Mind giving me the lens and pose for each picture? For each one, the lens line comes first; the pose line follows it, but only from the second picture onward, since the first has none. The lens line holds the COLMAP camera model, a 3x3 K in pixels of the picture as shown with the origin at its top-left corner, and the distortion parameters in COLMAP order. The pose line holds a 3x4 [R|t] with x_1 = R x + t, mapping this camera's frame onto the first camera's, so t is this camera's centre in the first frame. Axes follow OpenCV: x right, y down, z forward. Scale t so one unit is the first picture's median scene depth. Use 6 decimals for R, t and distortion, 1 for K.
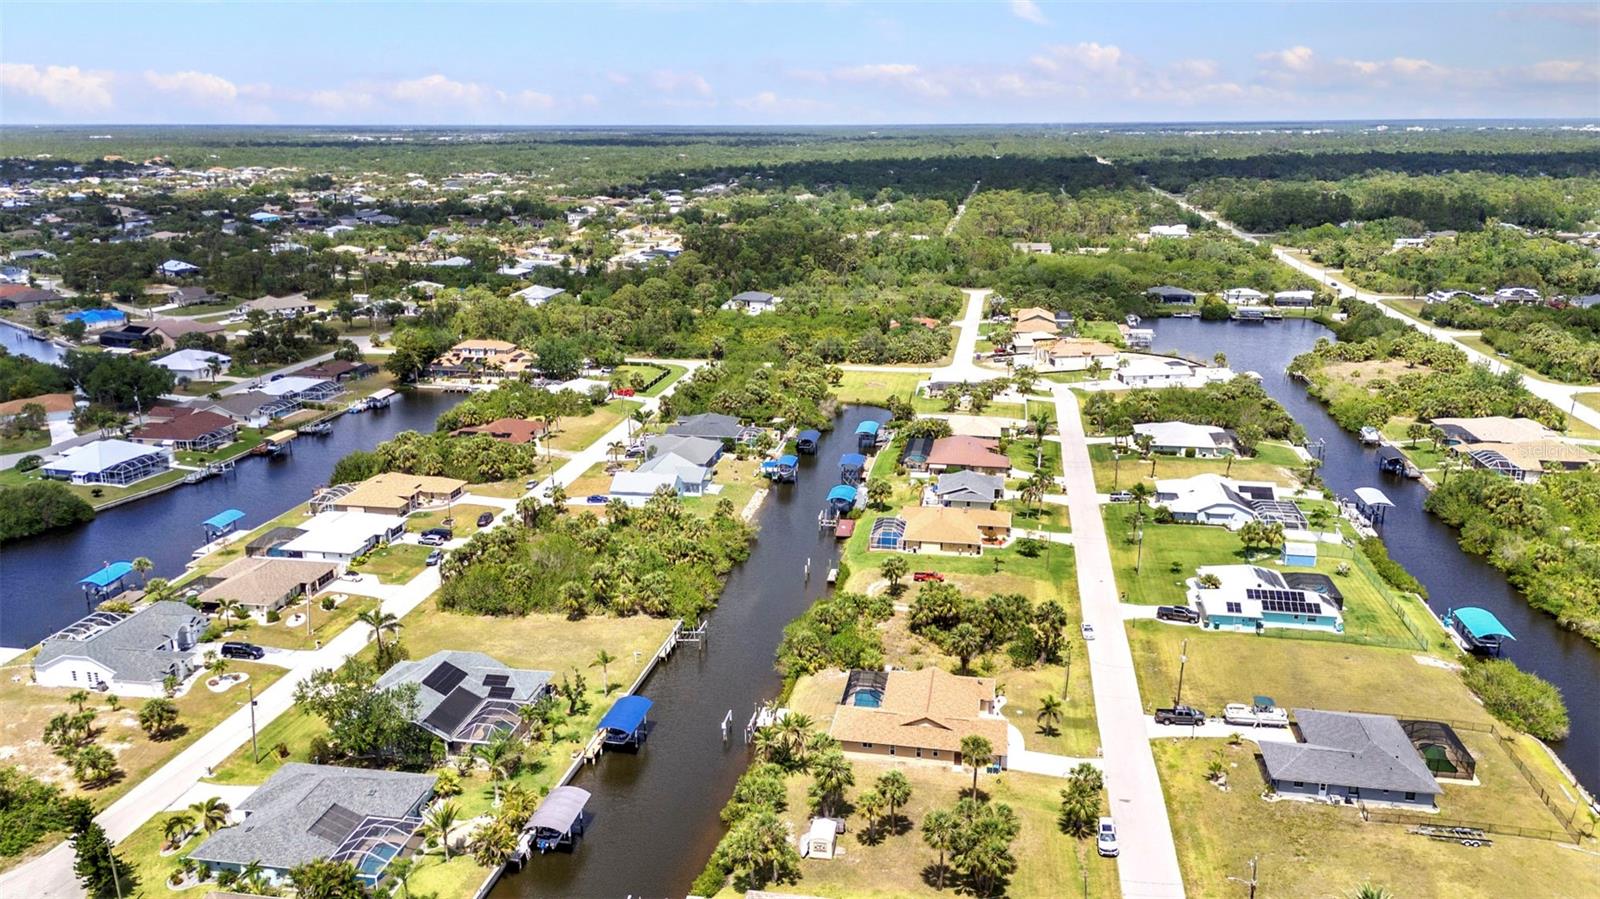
lens RADIAL K [[1174.3, 0, 800.0], [0, 1174.3, 449.5], [0, 0, 1]] dist [0.065382, -0.055643]
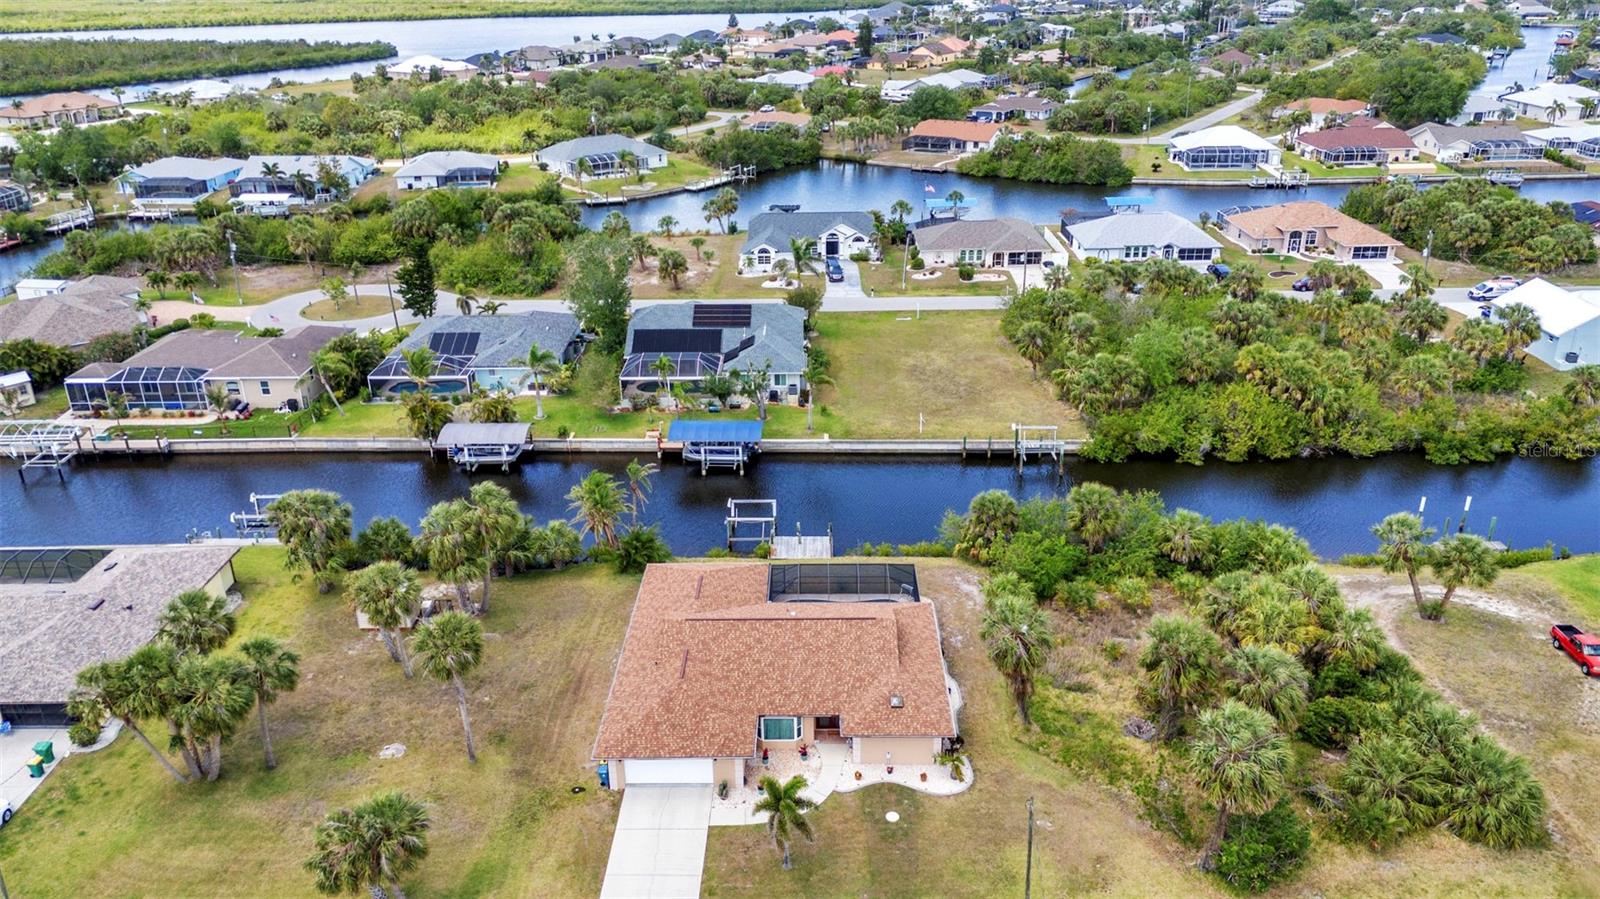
lens RADIAL K [[1172.5, 0, 800.0], [0, 1172.5, 449.5], [0, 0, 1]] dist [0.081004, -0.079245]
pose [[0.162892, 0.387773, -0.907248, 0.328023], [-0.249748, 0.905788, 0.342308, -0.013560], [0.954512, 0.170824, 0.244391, 0.560913]]
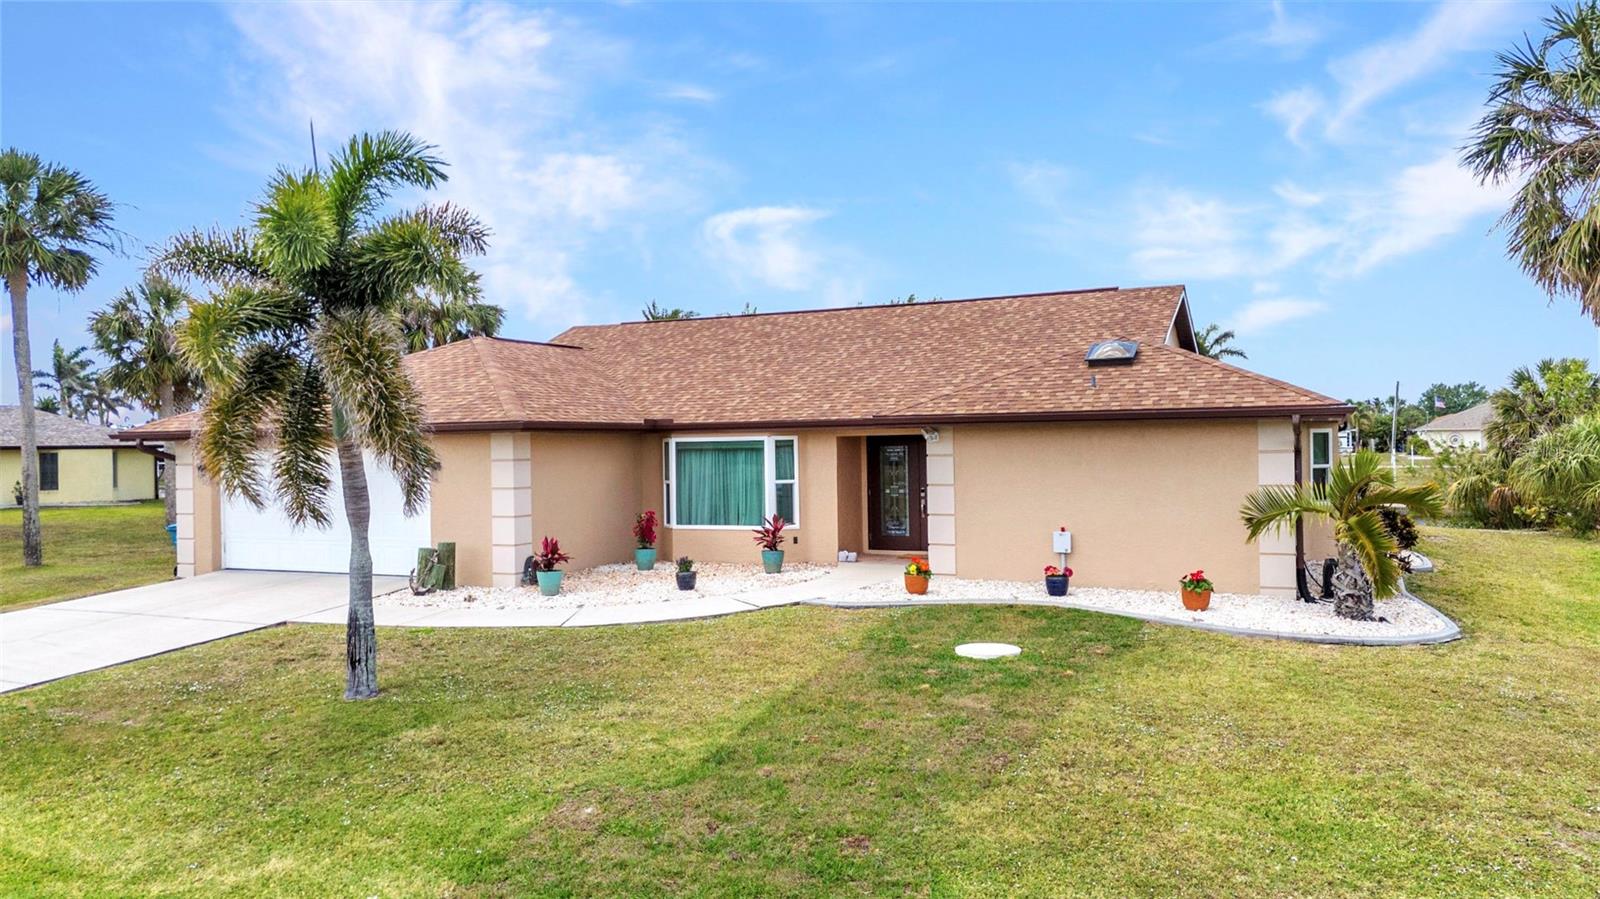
lens RADIAL K [[1176.9, 0, 799.7], [0, 1176.9, 445.7], [0, 0, 1]] dist [0.061911, -0.051910]
pose [[-0.244719, 0.009087, -0.969551, 0.177308], [-0.243432, 0.967352, 0.070510, 0.135895], [0.938538, 0.253275, -0.234517, 0.661864]]
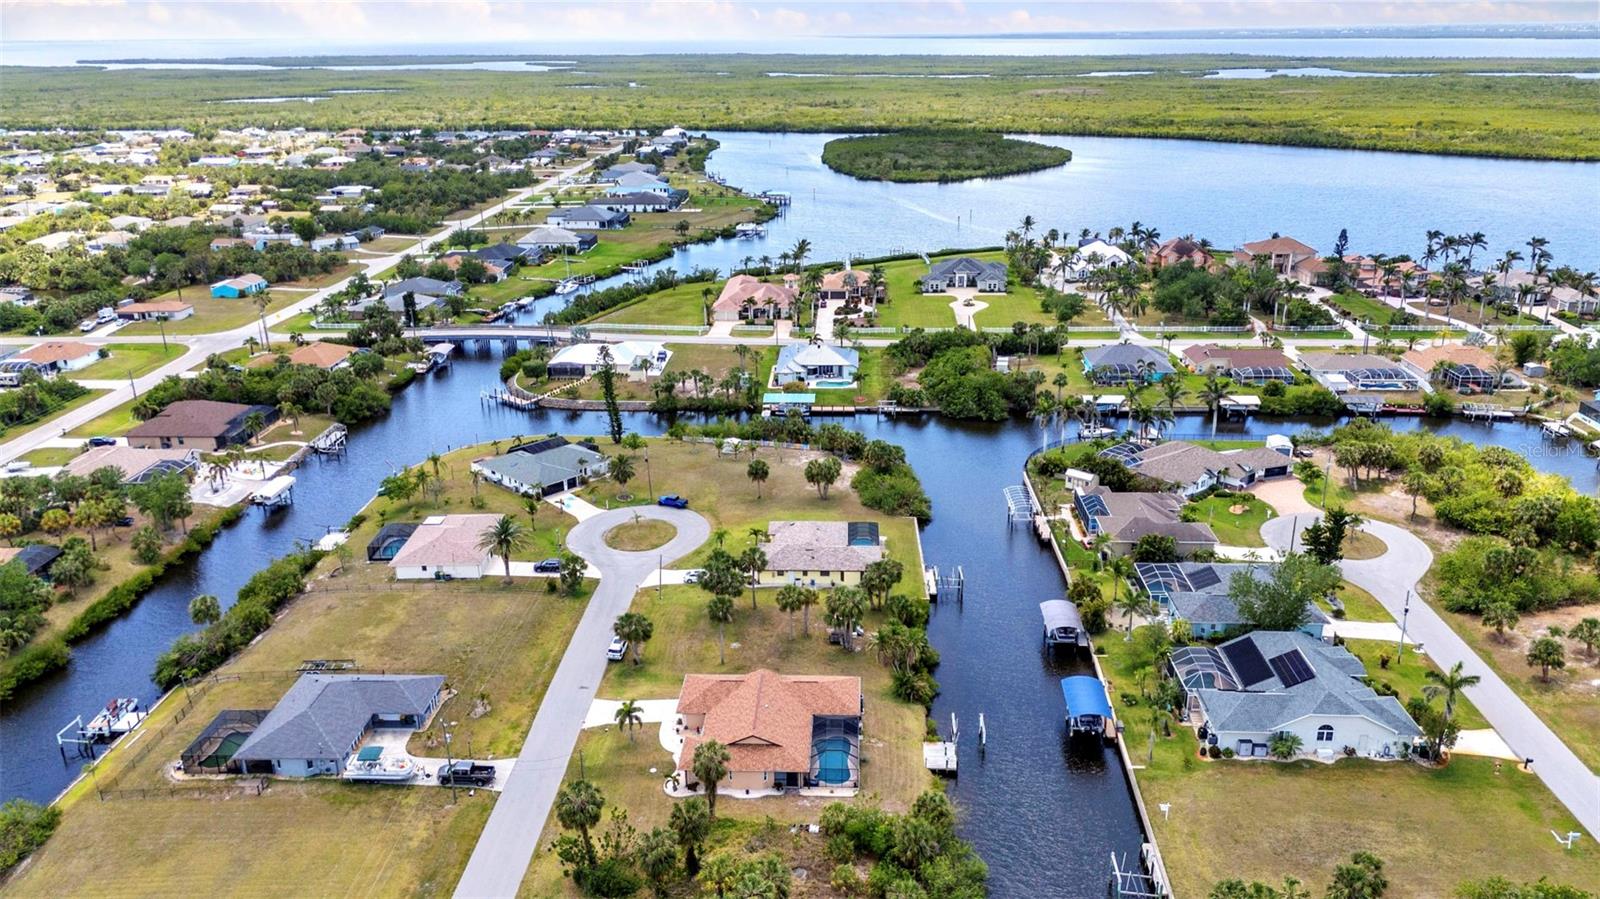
lens RADIAL K [[1172.5, 0, 800.0], [0, 1172.5, 449.5], [0, 0, 1]] dist [0.081004, -0.079245]
pose [[-0.991421, 0.058463, -0.116905, 0.110262], [-0.019341, 0.818930, 0.573568, -0.298092], [0.129269, 0.570908, -0.810773, 1.034081]]
